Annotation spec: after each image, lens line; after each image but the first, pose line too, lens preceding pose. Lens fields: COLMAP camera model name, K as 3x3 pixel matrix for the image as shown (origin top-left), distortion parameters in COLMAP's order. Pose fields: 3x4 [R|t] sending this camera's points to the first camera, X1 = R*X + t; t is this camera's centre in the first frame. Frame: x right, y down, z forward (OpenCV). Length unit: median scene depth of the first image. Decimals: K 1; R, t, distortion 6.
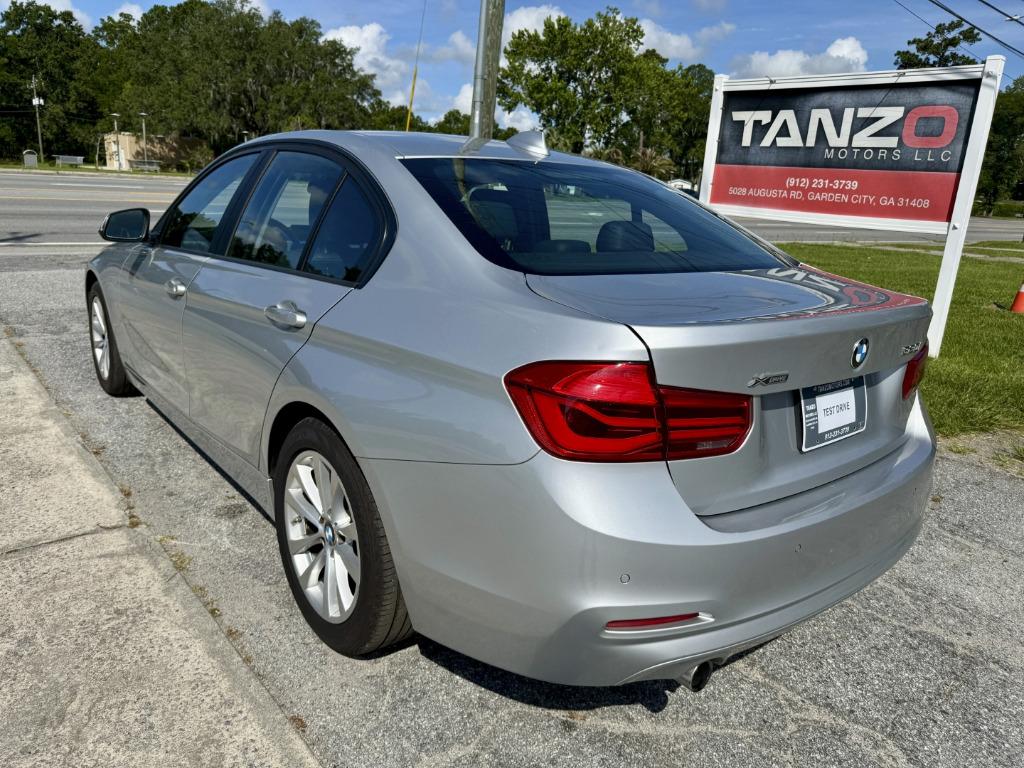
lens RADIAL K [[724.1, 0, 510.9], [0, 724.1, 378.7], [0, 0, 1]] dist [-0.002239, -0.007498]
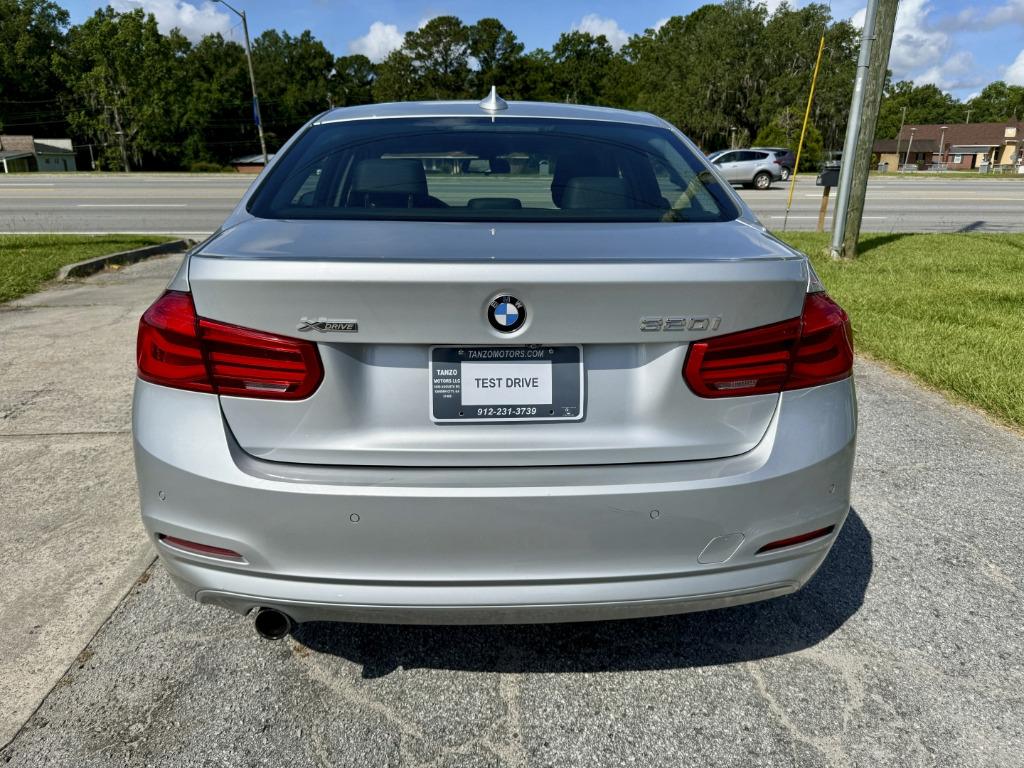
lens RADIAL K [[724.1, 0, 510.9], [0, 724.1, 378.7], [0, 0, 1]] dist [-0.002239, -0.007498]
pose [[0.806634, 0.114380, -0.579878, 0.942625], [-0.110900, 0.992961, 0.041594, 0.002731], [0.580554, 0.030757, 0.813641, 0.339512]]
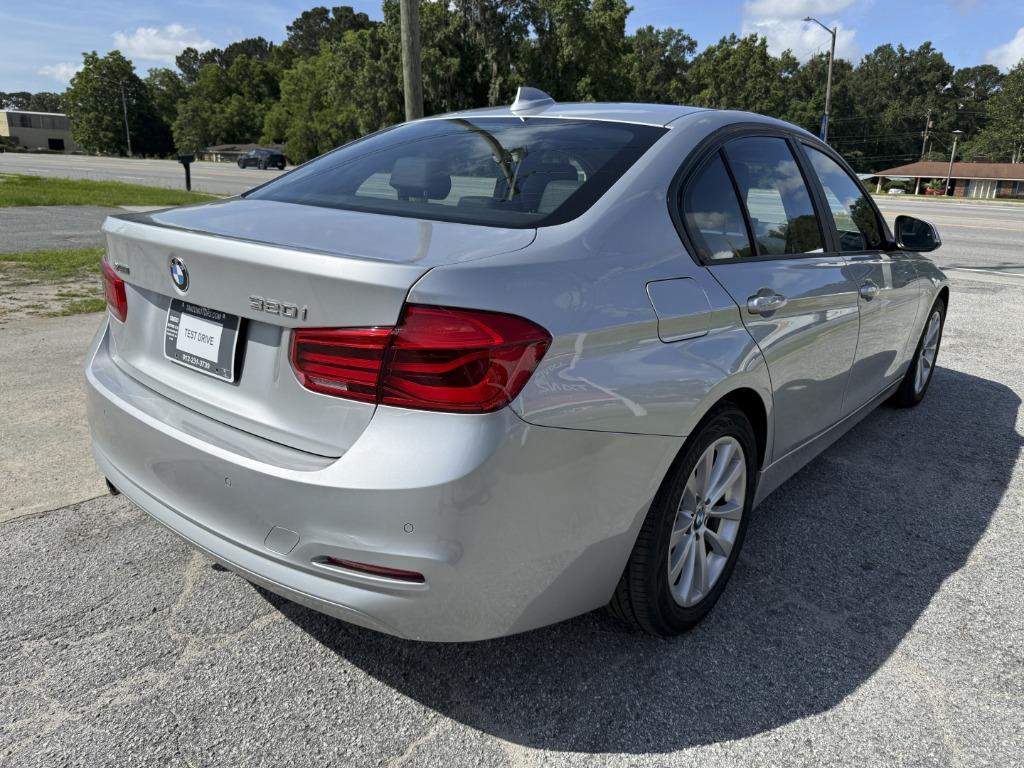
lens RADIAL K [[724.1, 0, 510.9], [0, 724.1, 378.7], [0, 0, 1]] dist [-0.002239, -0.007498]
pose [[0.211526, 0.224691, -0.951194, 1.485650], [-0.280176, 0.946312, 0.161232, -0.178855], [0.936354, 0.232397, 0.263122, 1.164228]]
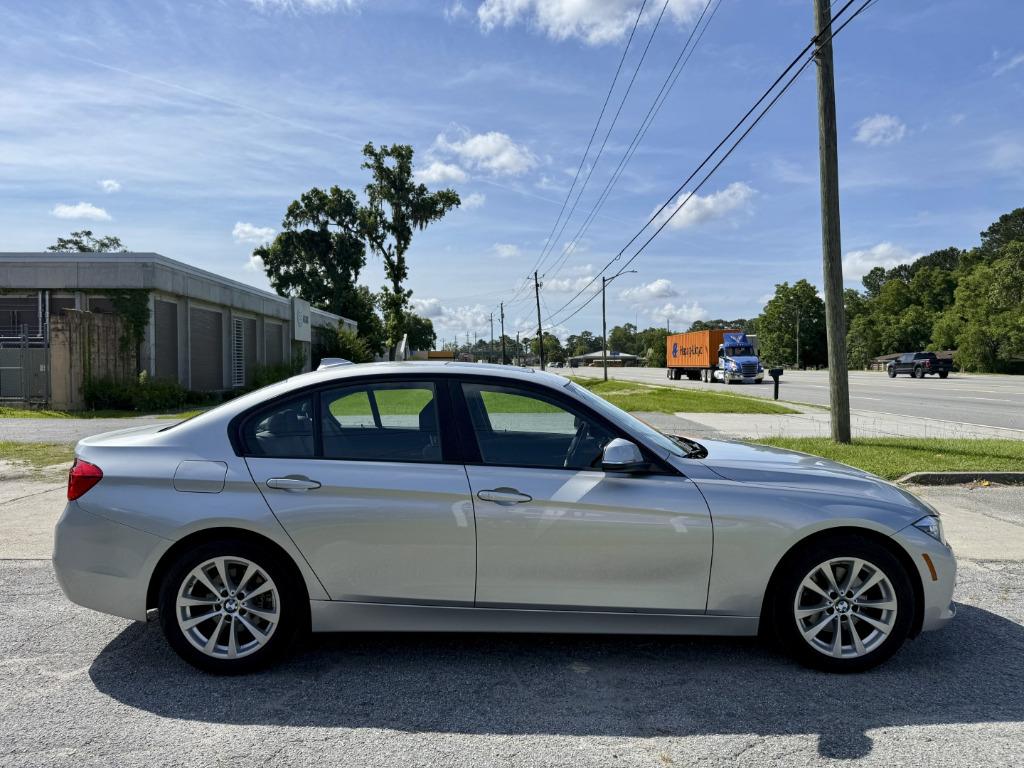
lens RADIAL K [[711.2, 0, 512.0], [0, 711.2, 384.0], [0, 0, 1]] dist [-0.002305, -0.002829]
pose [[-0.606296, -0.036776, -0.794388, 1.588850], [-0.241450, 0.960287, 0.139825, -0.896096], [0.757698, 0.276581, -0.591098, 3.353574]]
